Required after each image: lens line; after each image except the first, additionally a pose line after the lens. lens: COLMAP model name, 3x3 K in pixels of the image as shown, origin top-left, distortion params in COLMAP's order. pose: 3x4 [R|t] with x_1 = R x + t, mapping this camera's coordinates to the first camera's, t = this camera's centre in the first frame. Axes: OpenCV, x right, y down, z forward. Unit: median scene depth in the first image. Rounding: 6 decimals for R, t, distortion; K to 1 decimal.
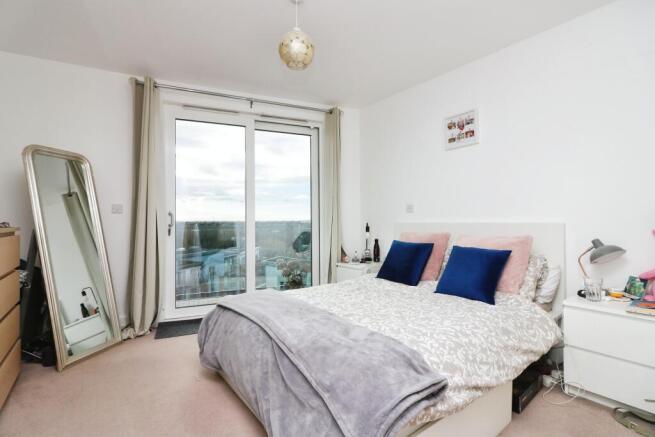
lens RADIAL K [[300.4, 0, 327.5], [0, 300.4, 218.5], [0, 0, 1]] dist [0.030704, 0.000037]
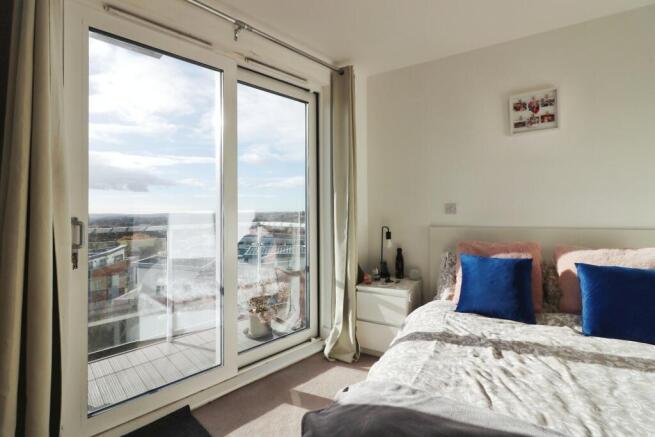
lens RADIAL K [[307.1, 0, 325.2], [0, 307.1, 208.7], [0, 0, 1]] dist [0.033428, -0.000001]
pose [[0.931412, -0.003396, 0.363951, -0.326248], [0.004853, 0.999983, -0.003089, -0.033088], [-0.363935, 0.004644, 0.931413, 0.375657]]
